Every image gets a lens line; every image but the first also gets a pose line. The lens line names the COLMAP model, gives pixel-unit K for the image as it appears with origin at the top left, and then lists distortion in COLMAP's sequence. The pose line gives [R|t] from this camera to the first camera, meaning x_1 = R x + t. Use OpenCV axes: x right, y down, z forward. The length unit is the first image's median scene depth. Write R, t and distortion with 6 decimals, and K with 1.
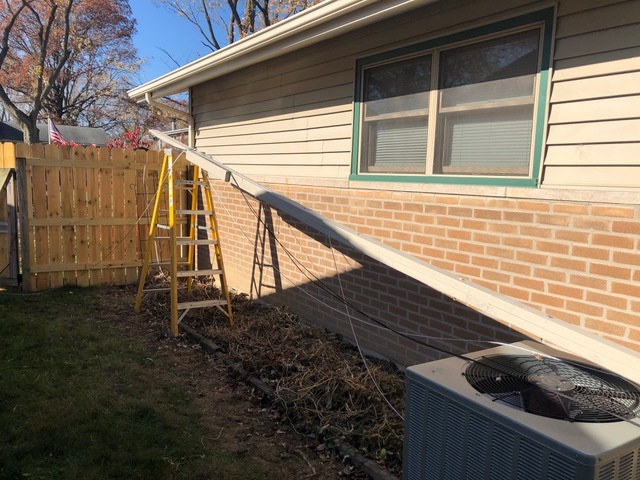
lens RADIAL K [[528.5, 0, 320.0], [0, 528.5, 240.0], [0, 0, 1]] dist [0.003928, 0.004859]
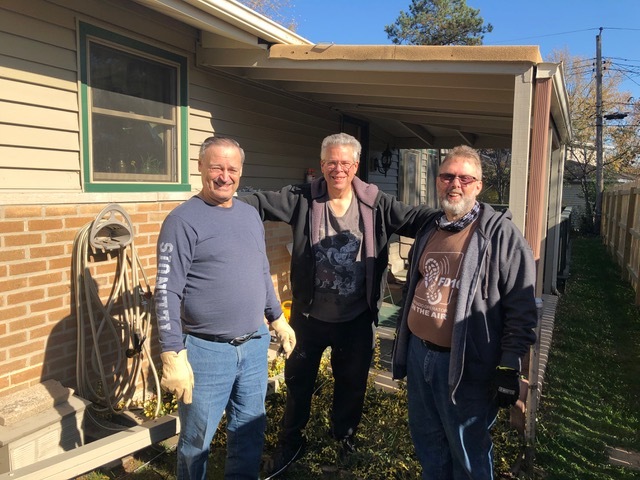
lens RADIAL K [[528.5, 0, 320.0], [0, 528.5, 240.0], [0, 0, 1]] dist [0.003928, 0.004859]
pose [[-0.516310, -0.124217, 0.847346, -0.719907], [0.085484, 0.977008, 0.195313, -0.166988], [-0.852125, 0.173276, -0.493820, 1.114435]]
